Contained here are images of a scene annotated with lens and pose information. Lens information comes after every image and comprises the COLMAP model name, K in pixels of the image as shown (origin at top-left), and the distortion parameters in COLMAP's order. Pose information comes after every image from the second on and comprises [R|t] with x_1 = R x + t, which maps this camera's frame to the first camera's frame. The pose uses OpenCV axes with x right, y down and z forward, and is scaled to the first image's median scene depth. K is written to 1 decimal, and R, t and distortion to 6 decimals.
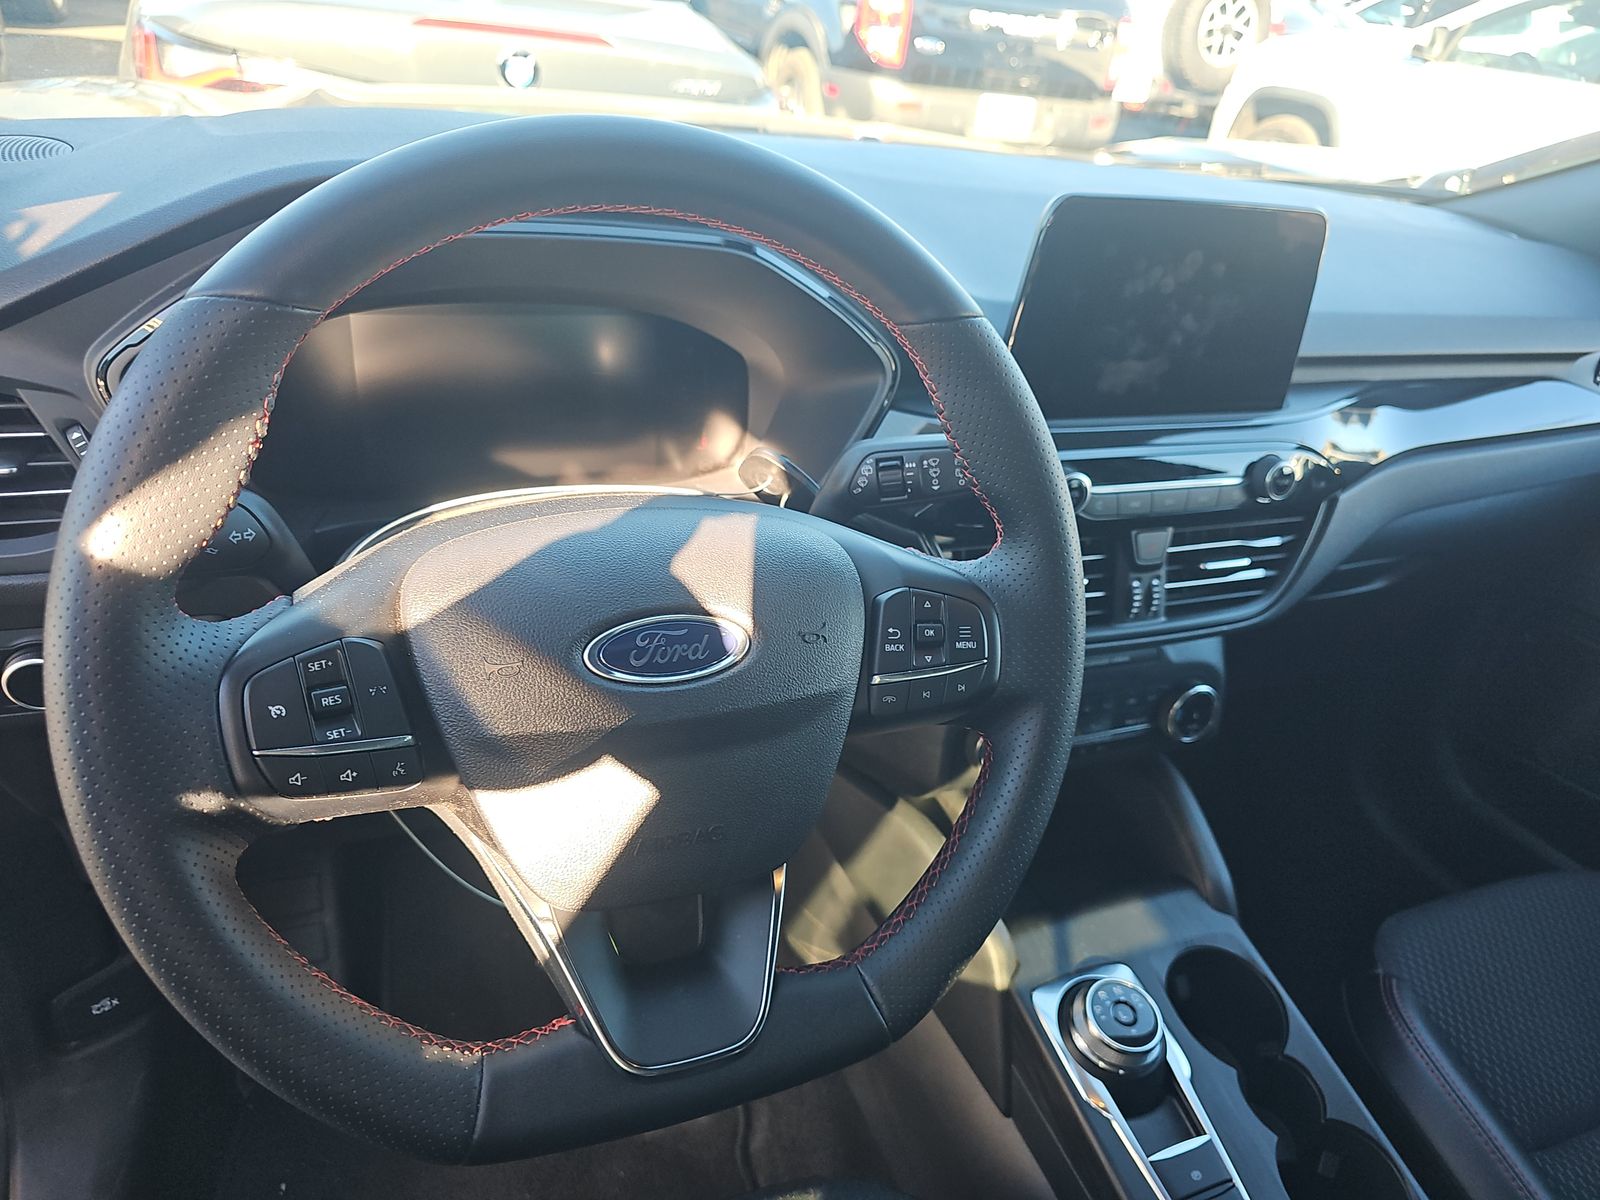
lens RADIAL K [[1071.4, 0, 804.7], [0, 1071.4, 591.0], [0, 0, 1]] dist [0.048937, -0.058614]
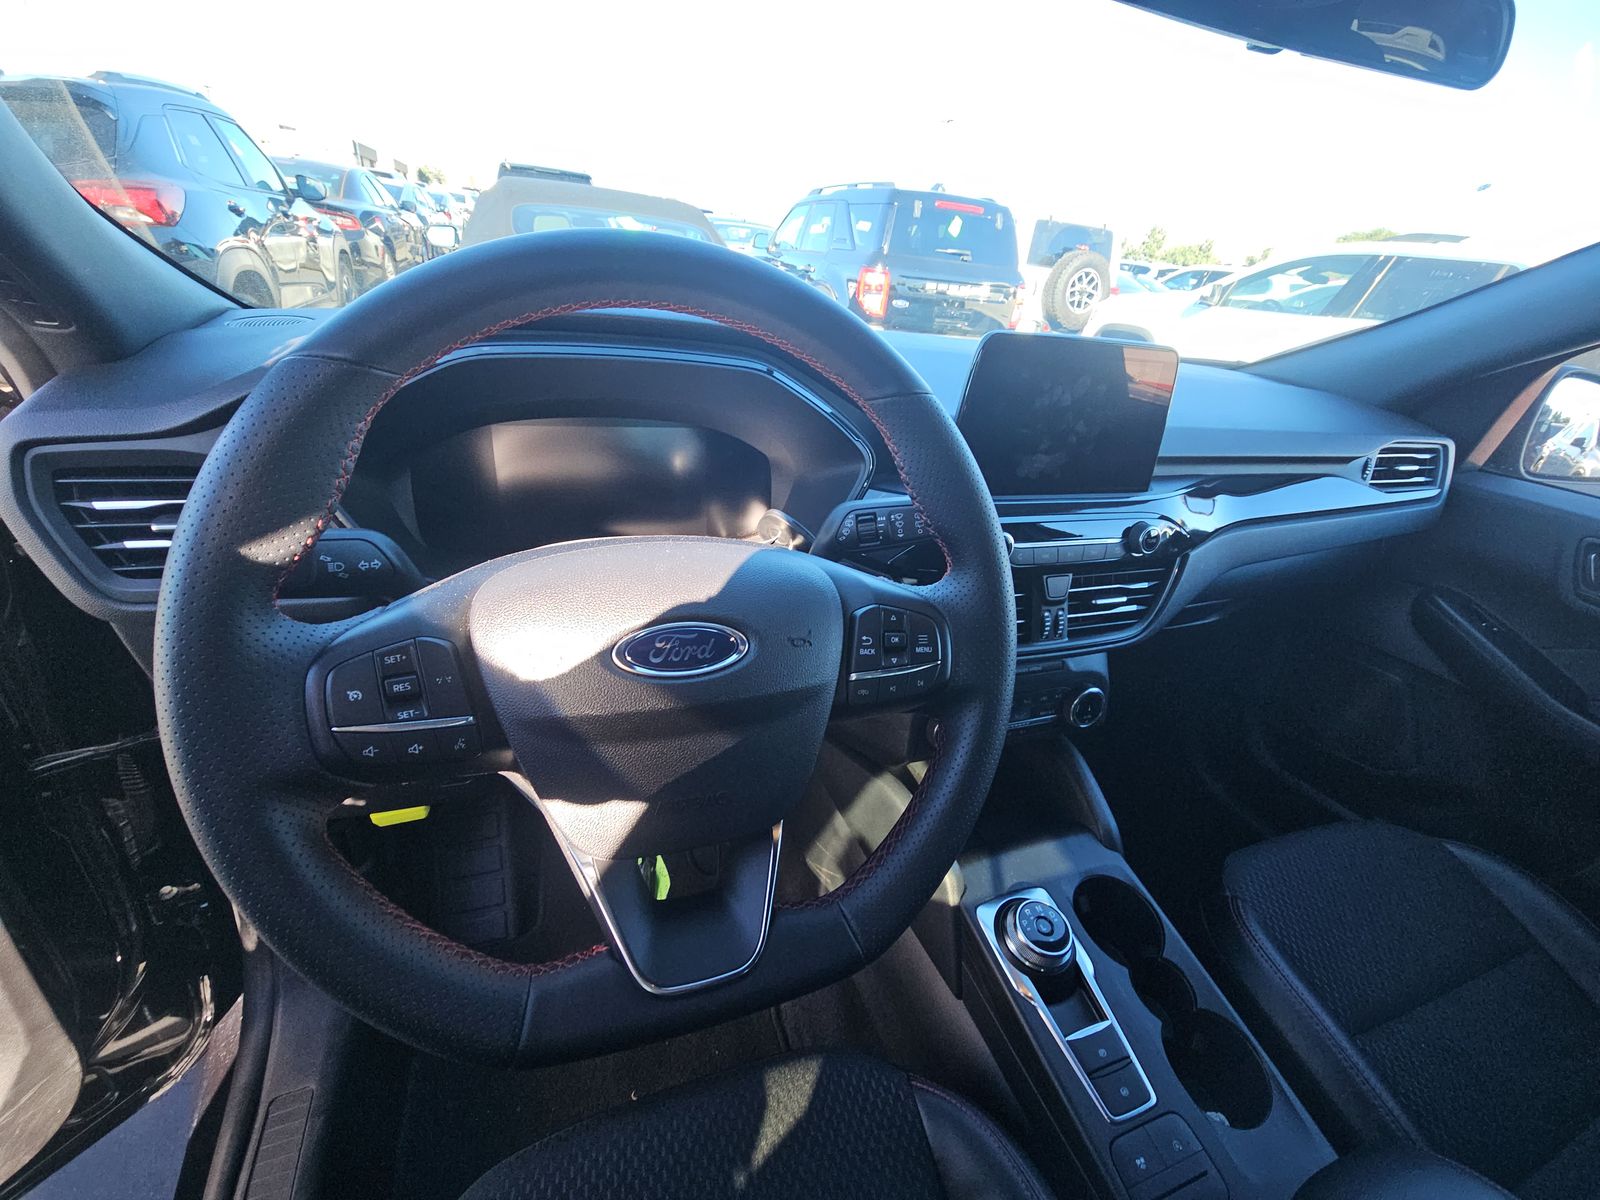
lens RADIAL K [[646.7, 0, 796.0], [0, 646.7, 603.0], [0, 0, 1]] dist [-0.002322, -0.000401]
pose [[0.998634, -0.003924, -0.052110, 0.024762], [0.001301, 0.998735, -0.050261, 0.021346], [0.052242, 0.050125, 0.997376, 0.141343]]
